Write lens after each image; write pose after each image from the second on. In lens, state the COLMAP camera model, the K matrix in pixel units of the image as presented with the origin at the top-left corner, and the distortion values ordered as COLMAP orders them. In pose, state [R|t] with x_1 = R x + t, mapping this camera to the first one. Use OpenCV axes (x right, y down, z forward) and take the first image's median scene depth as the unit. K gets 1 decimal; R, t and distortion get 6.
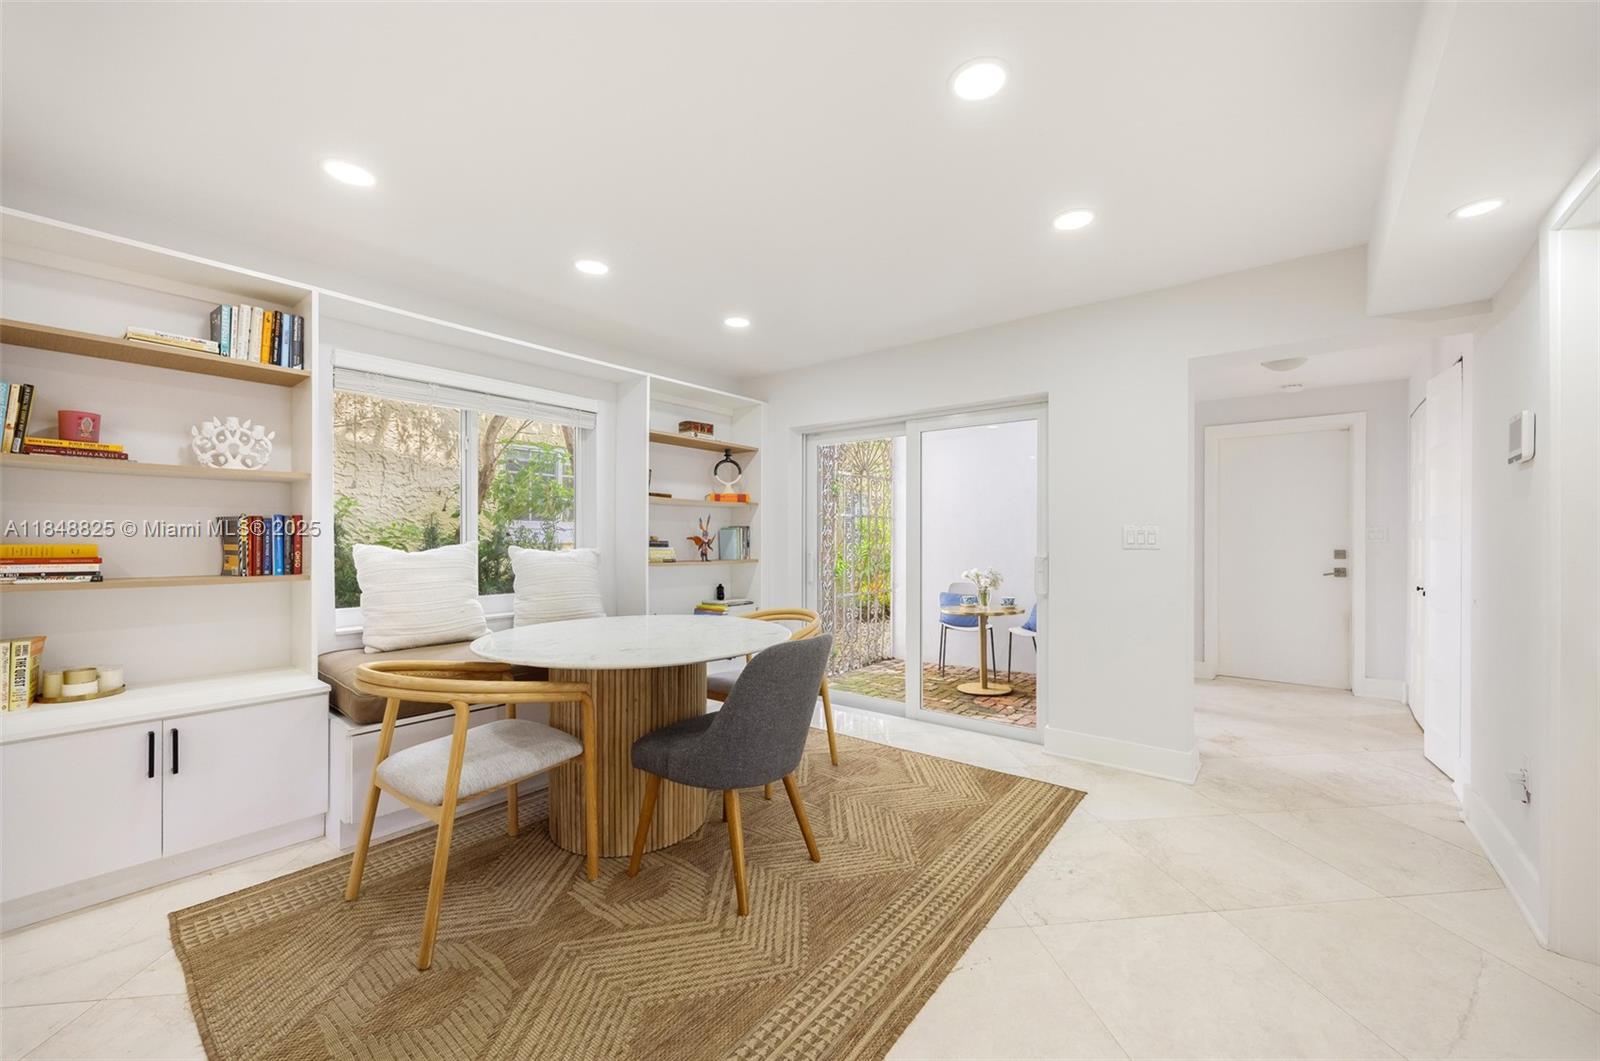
lens RADIAL K [[626.9, 0, 808.2], [0, 626.9, 535.5], [0, 0, 1]] dist [0.000516, 0.000081]
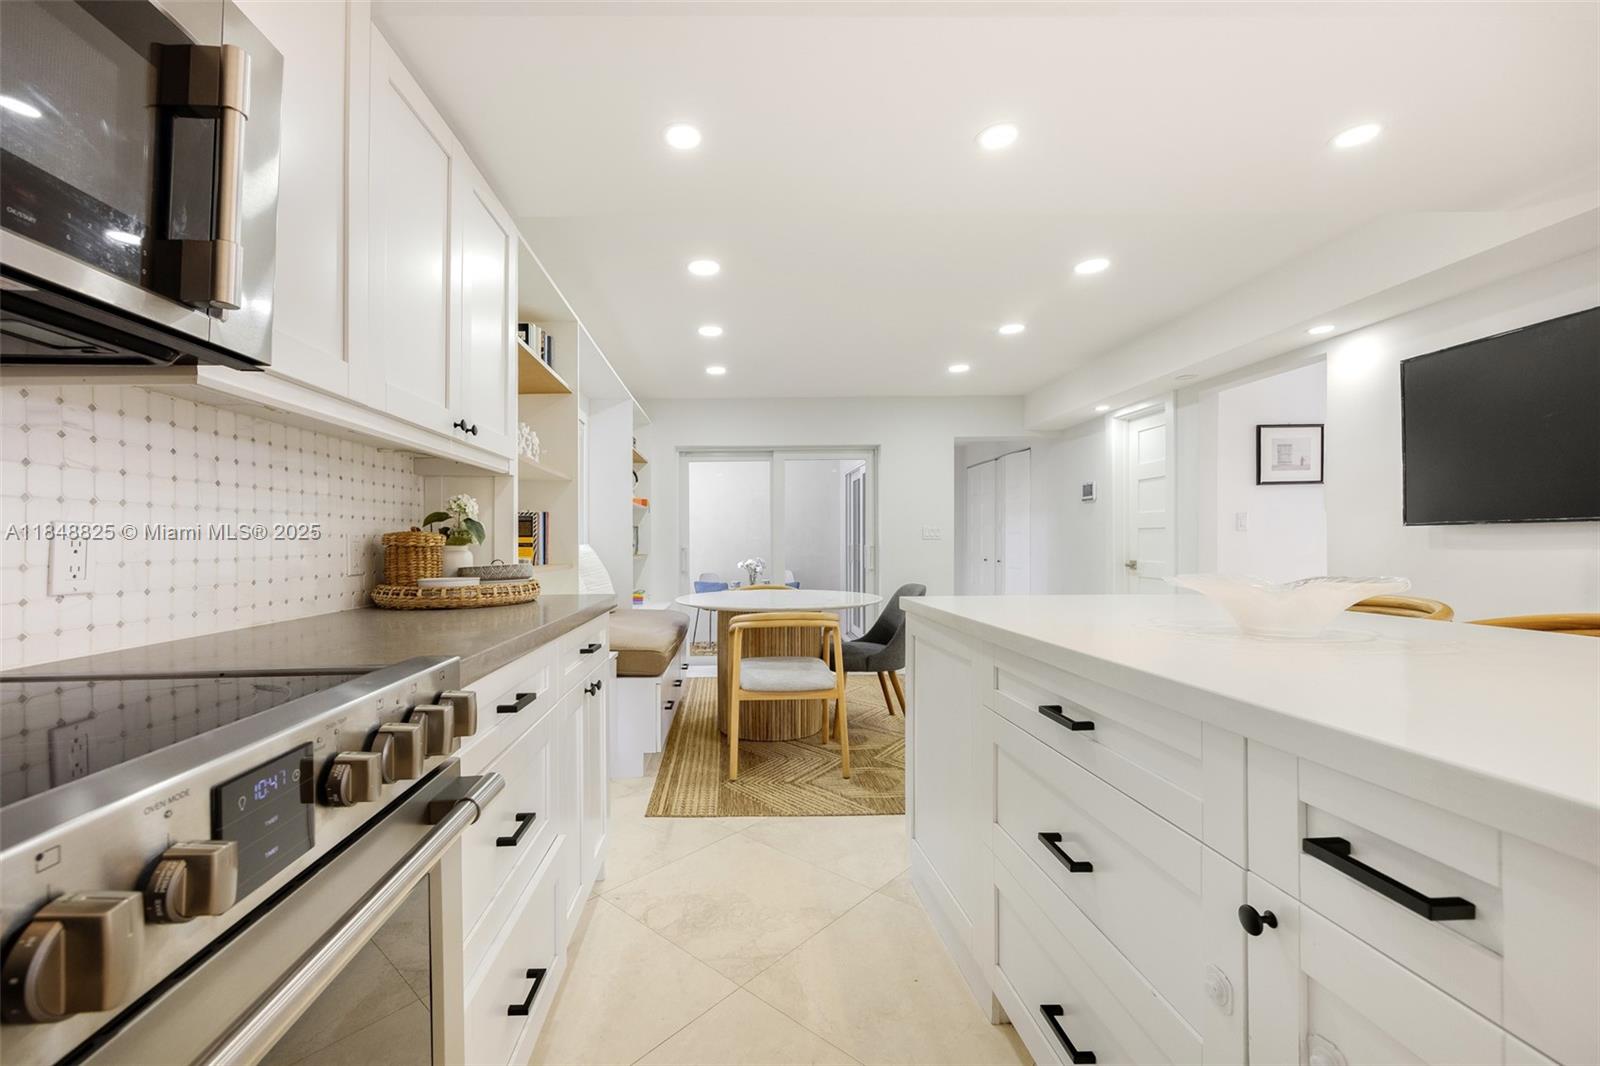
lens RADIAL K [[670.9, 0, 758.3], [0, 670.9, 552.8], [0, 0, 1]] dist [0.000636, 0.000041]
pose [[0.760759, -0.015023, 0.648861, -0.827483], [0.003313, 0.999809, 0.019264, 0.012033], [-0.649026, -0.012505, 0.760663, -0.102808]]
